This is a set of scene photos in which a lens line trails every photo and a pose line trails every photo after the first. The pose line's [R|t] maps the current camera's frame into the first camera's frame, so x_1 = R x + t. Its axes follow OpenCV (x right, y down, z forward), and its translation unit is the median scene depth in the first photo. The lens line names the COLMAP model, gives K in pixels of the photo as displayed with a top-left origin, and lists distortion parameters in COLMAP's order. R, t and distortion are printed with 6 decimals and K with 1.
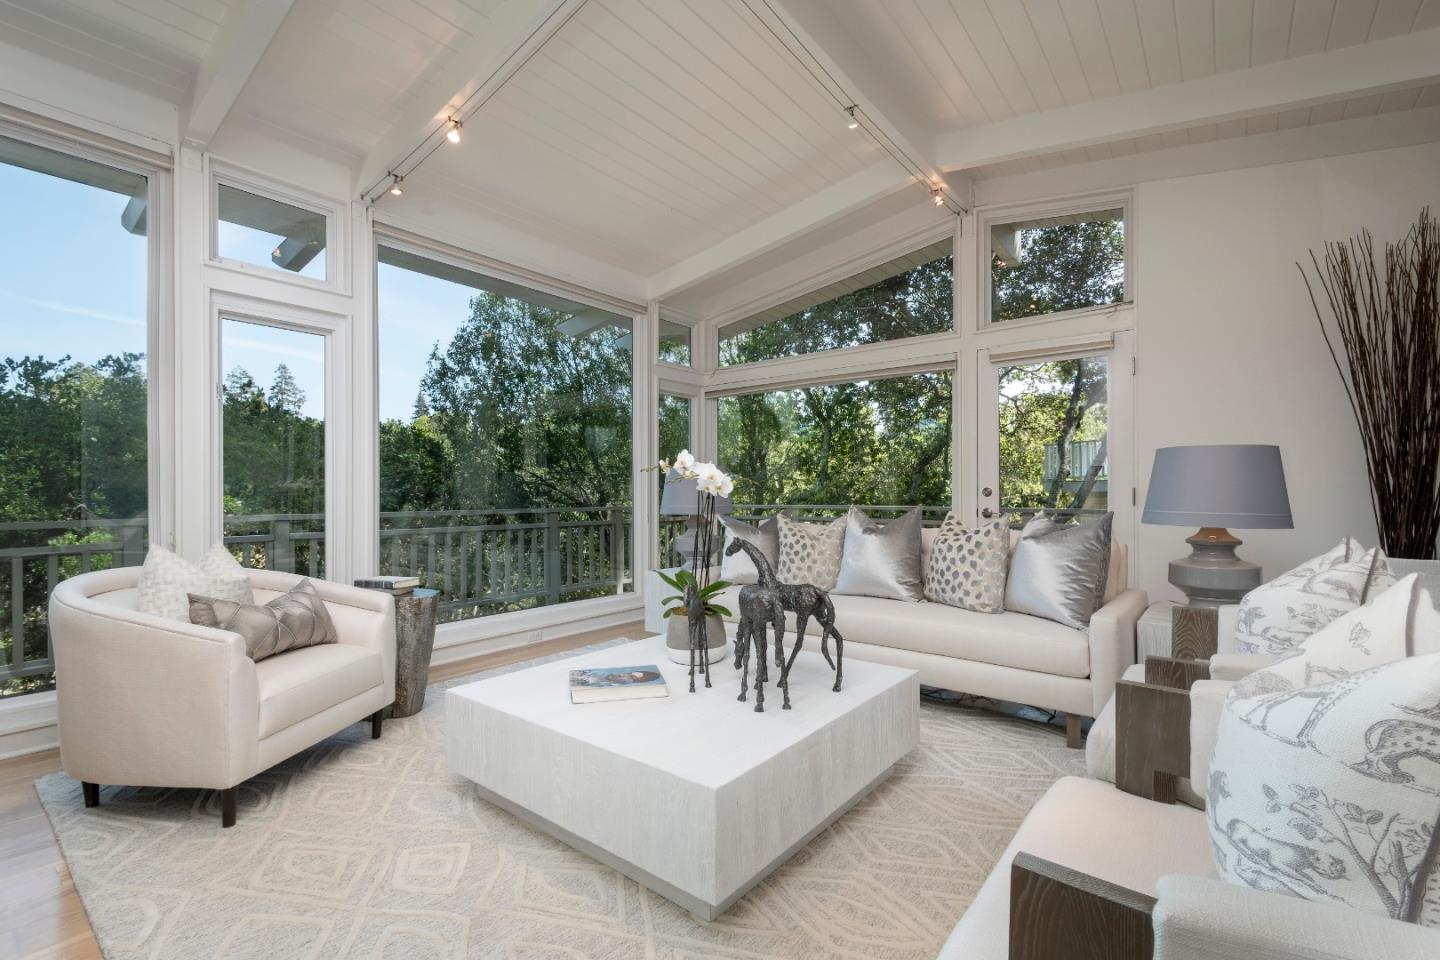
lens RADIAL K [[640.5, 0, 721.1], [0, 640.5, 483.7], [0, 0, 1]] dist [0.000428, 0.000074]
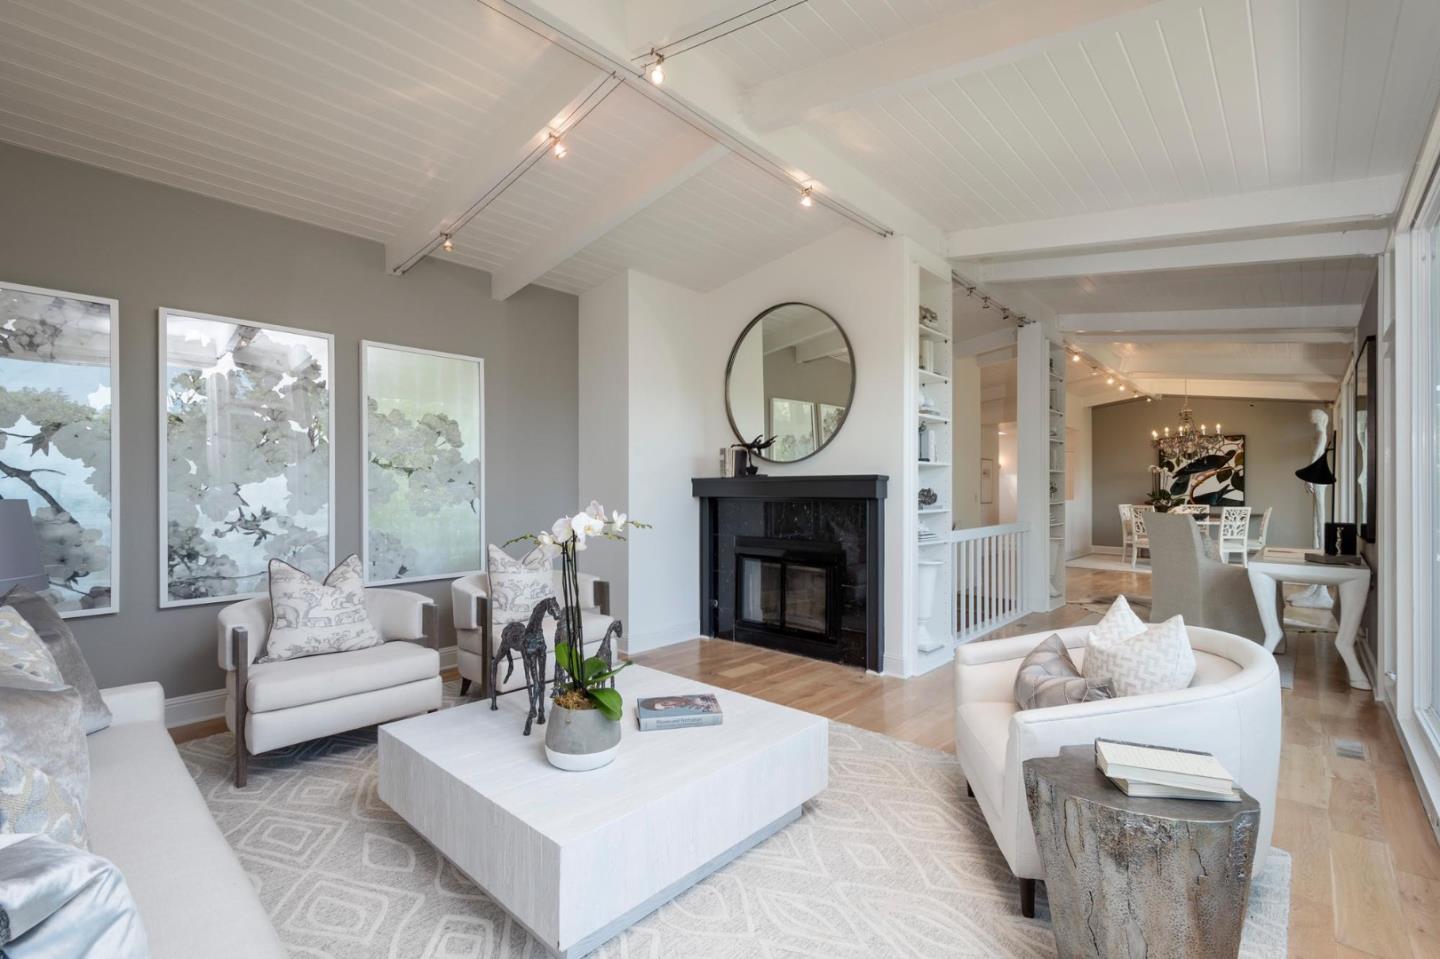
lens RADIAL K [[640.5, 0, 716.6], [0, 640.5, 486.3], [0, 0, 1]] dist [0.000428, 0.000074]
pose [[-0.997912, 0.002504, 0.064537, -0.309410], [0.002305, 0.999992, -0.003152, -0.084637], [-0.064544, -0.002997, -0.997910, 2.158308]]
